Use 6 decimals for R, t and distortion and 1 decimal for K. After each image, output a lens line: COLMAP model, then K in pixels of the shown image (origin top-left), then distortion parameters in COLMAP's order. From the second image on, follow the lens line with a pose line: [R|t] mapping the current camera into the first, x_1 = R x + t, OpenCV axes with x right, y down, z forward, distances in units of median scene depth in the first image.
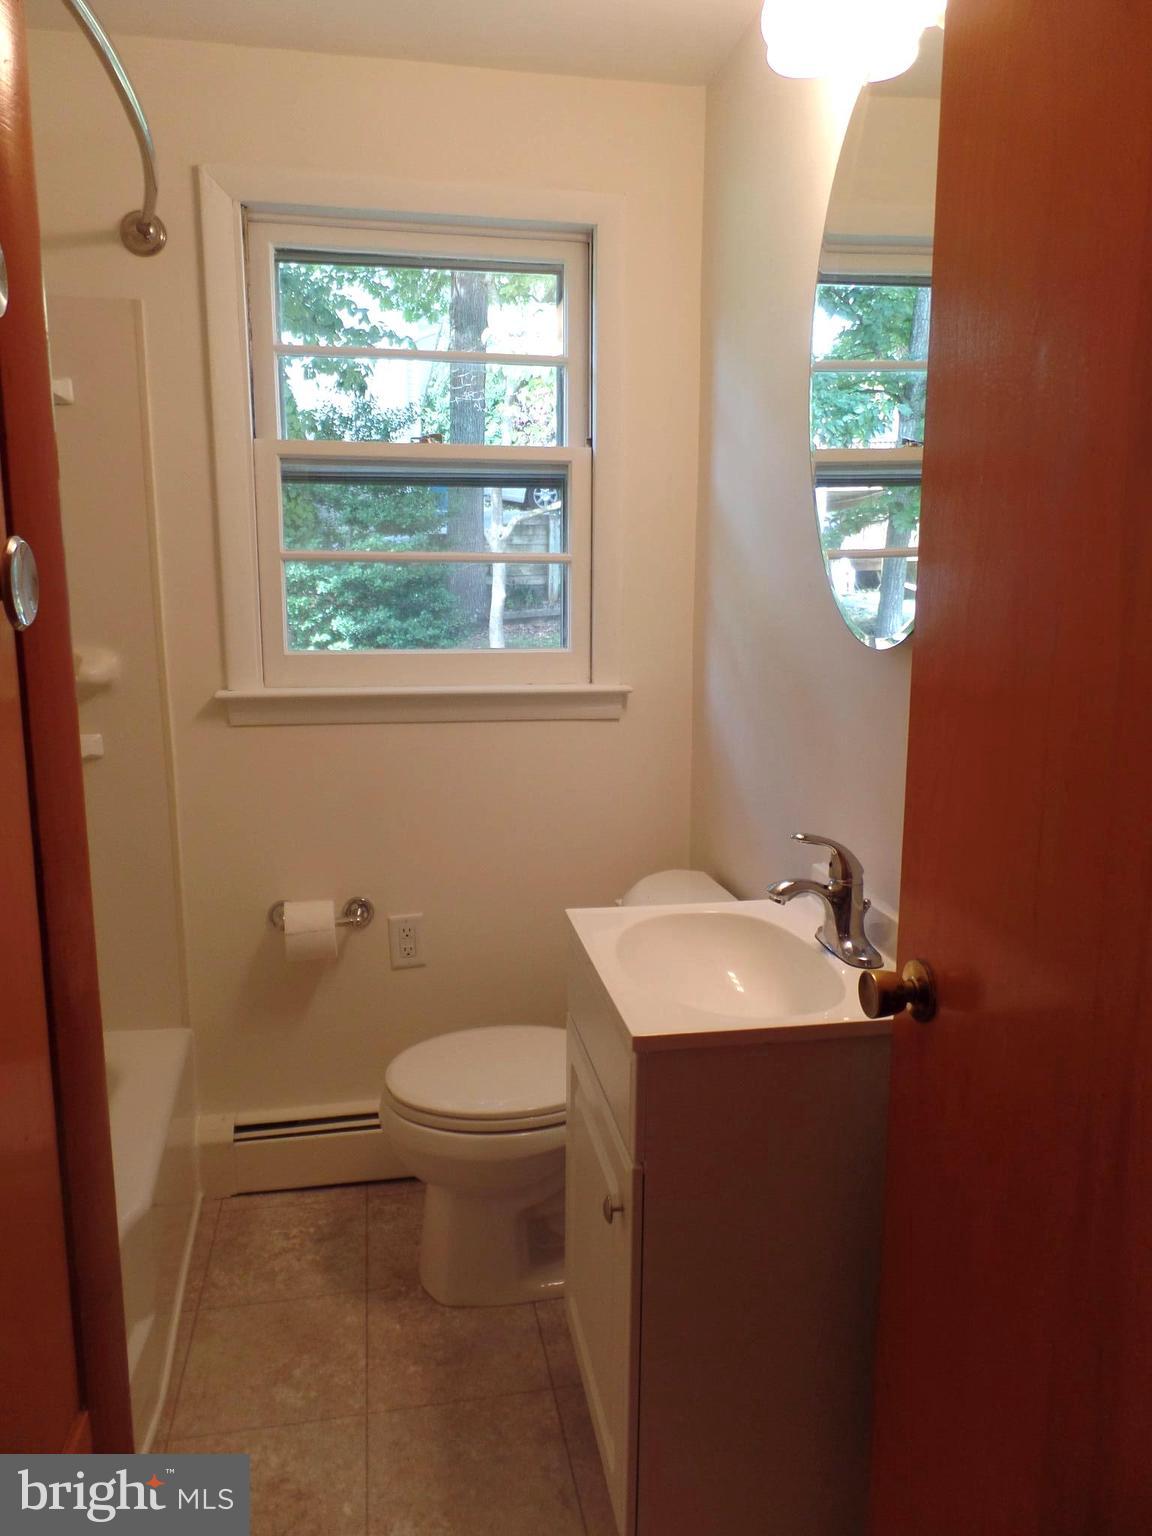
lens RADIAL K [[1063.5, 0, 581.2], [0, 1063.5, 770.2], [0, 0, 1]] dist [-0.006382, 0.001873]
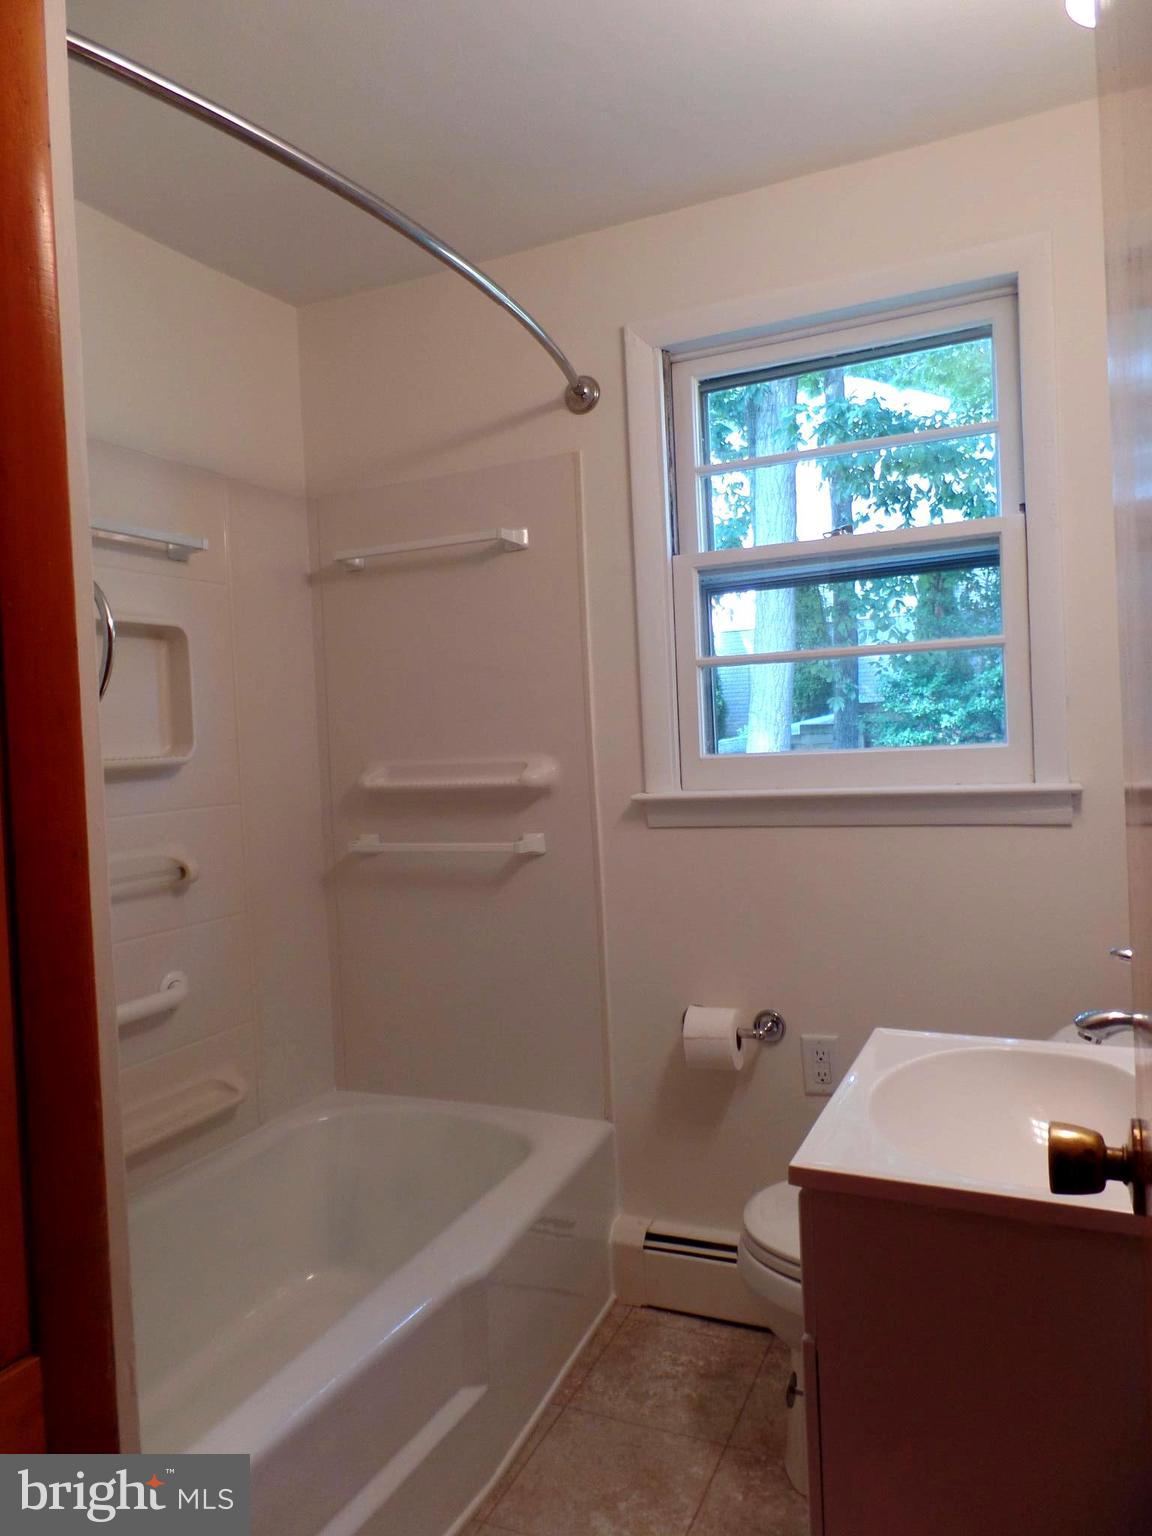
lens RADIAL K [[1063.5, 0, 581.2], [0, 1063.5, 770.2], [0, 0, 1]] dist [-0.006382, 0.001873]
pose [[0.813295, -0.027695, -0.581193, 0.223504], [-0.051566, 0.991505, -0.119406, 0.030430], [0.579563, 0.127082, 0.804958, 0.117381]]
